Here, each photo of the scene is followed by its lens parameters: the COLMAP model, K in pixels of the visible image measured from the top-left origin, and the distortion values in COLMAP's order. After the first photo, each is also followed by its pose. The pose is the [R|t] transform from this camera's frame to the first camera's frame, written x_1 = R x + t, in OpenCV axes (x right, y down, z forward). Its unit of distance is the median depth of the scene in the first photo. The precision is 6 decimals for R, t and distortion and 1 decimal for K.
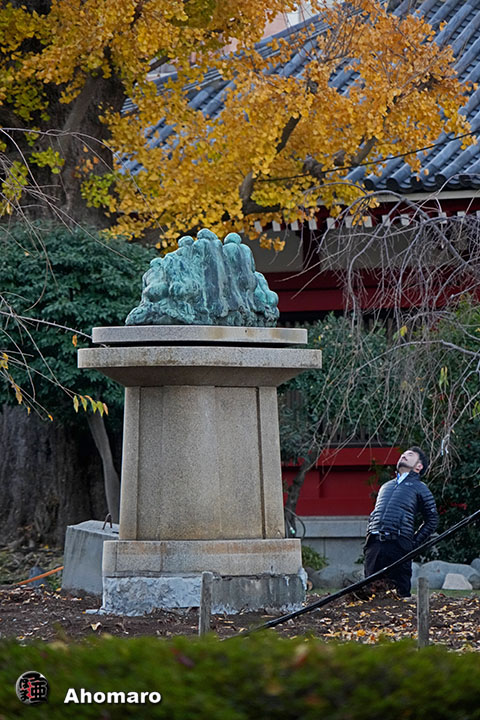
lens RADIAL K [[4957.4, 0, 240.0], [0, 4957.4, 360.2], [0, 0, 1]] dist [-0.467591, 0.000000]
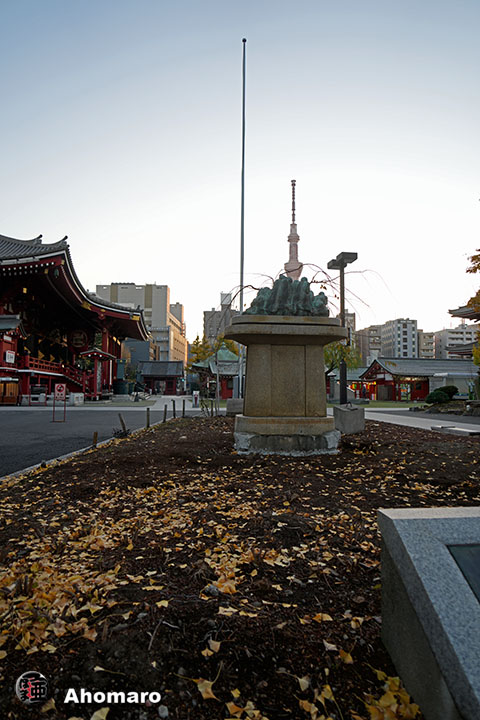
lens RADIAL K [[486.0, 0, 243.4], [0, 486.0, 359.1], [0, 0, 1]] dist [-0.017441, 0.005989]
pose [[0.677845, -0.034831, -0.734380, 0.140365], [0.002753, 0.998990, -0.044841, 0.020866], [0.735200, 0.028373, 0.677256, 0.848213]]
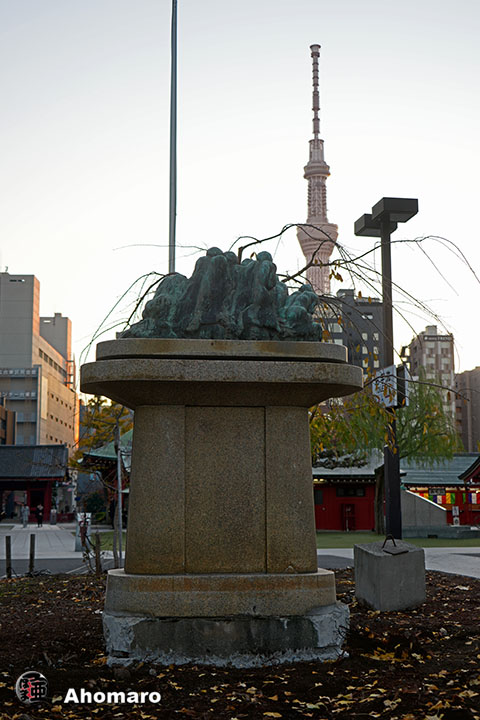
lens RADIAL K [[1086.7, 0, 239.3], [0, 1086.7, 359.9], [0, 0, 1]] dist [0.035152, 0.000000]
pose [[0.697788, -0.092924, -0.710252, 0.147366], [0.013504, 0.993080, -0.116660, 0.020659], [0.716177, 0.071812, 0.694214, 0.863850]]
